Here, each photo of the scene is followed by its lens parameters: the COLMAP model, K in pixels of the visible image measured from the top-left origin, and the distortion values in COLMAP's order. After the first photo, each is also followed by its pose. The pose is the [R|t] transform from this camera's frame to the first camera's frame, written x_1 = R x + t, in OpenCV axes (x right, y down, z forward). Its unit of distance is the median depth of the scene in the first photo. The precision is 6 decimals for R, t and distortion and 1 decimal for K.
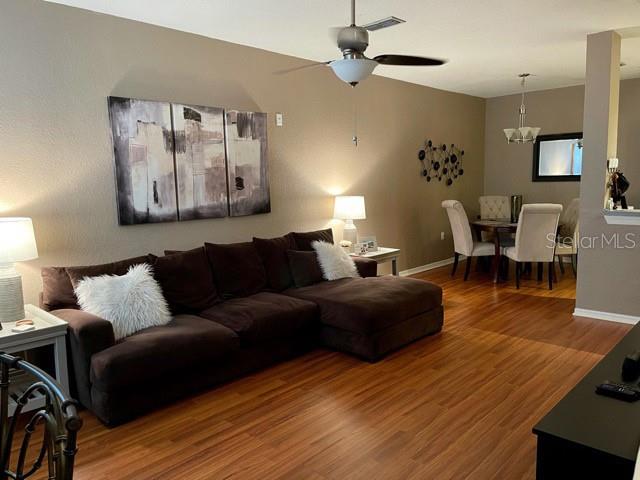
lens RADIAL K [[480.6, 0, 320.8], [0, 480.6, 237.6], [0, 0, 1]] dist [0.056549, -0.039401]
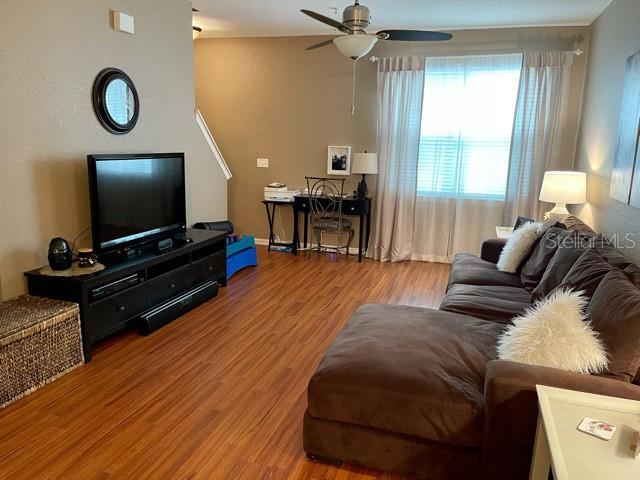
lens RADIAL K [[480.6, 0, 320.2], [0, 480.6, 238.6], [0, 0, 1]] dist [0.056549, -0.039401]
pose [[-0.900609, 0.091546, -0.424879, 0.349104], [-0.054866, 0.945798, 0.320086, -0.149097], [0.431152, 0.311584, -0.846772, 1.104733]]
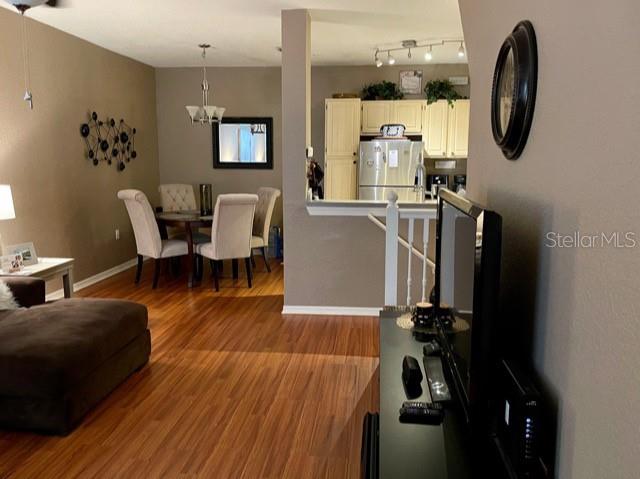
lens RADIAL K [[541.1, 0, 322.9], [0, 541.1, 237.7], [0, 0, 1]] dist [0.049858, -0.035891]
pose [[0.787652, -0.062877, 0.612903, -0.041331], [0.052498, 0.998010, 0.034919, -0.016222], [-0.613880, 0.004672, 0.789386, 0.117456]]
